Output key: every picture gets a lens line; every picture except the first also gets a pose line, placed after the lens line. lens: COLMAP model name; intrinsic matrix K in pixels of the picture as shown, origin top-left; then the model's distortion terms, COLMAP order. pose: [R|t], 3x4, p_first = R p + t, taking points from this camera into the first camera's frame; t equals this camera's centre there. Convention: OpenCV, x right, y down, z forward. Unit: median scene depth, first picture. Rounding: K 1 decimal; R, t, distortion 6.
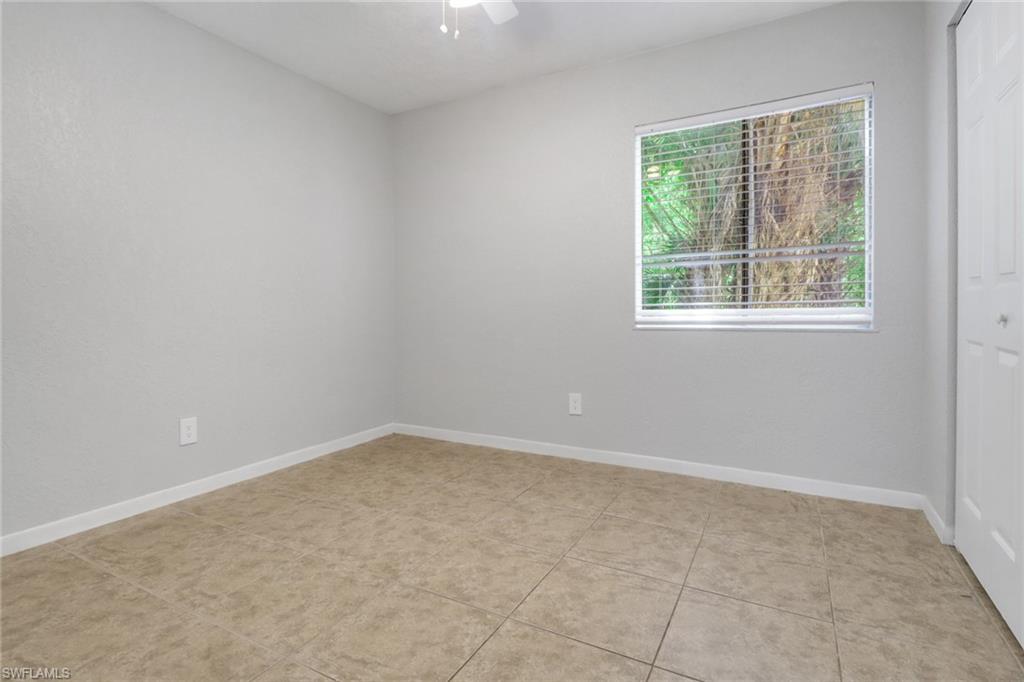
lens RADIAL K [[495.9, 0, 523.0], [0, 495.9, 331.9], [0, 0, 1]] dist [-0.005181, -0.007133]
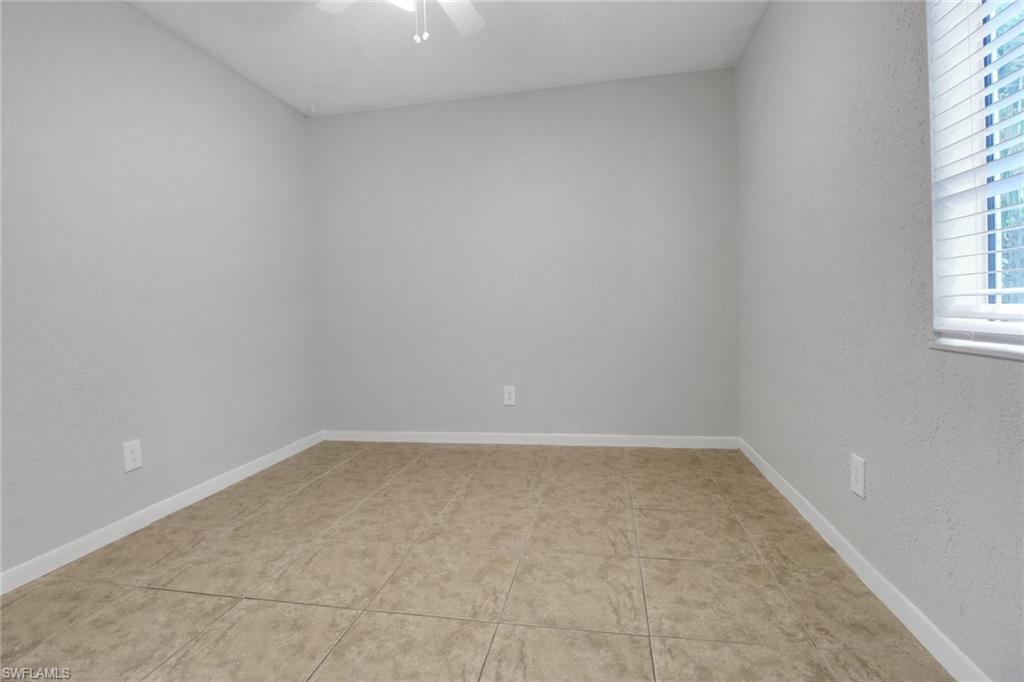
lens RADIAL K [[495.9, 0, 524.6], [0, 495.9, 311.4], [0, 0, 1]] dist [-0.005181, -0.007133]
pose [[0.304944, 0.005844, -0.952352, 0.768415], [-0.015041, 0.999886, 0.001320, -0.041919], [0.952252, 0.013922, 0.304997, 0.721901]]
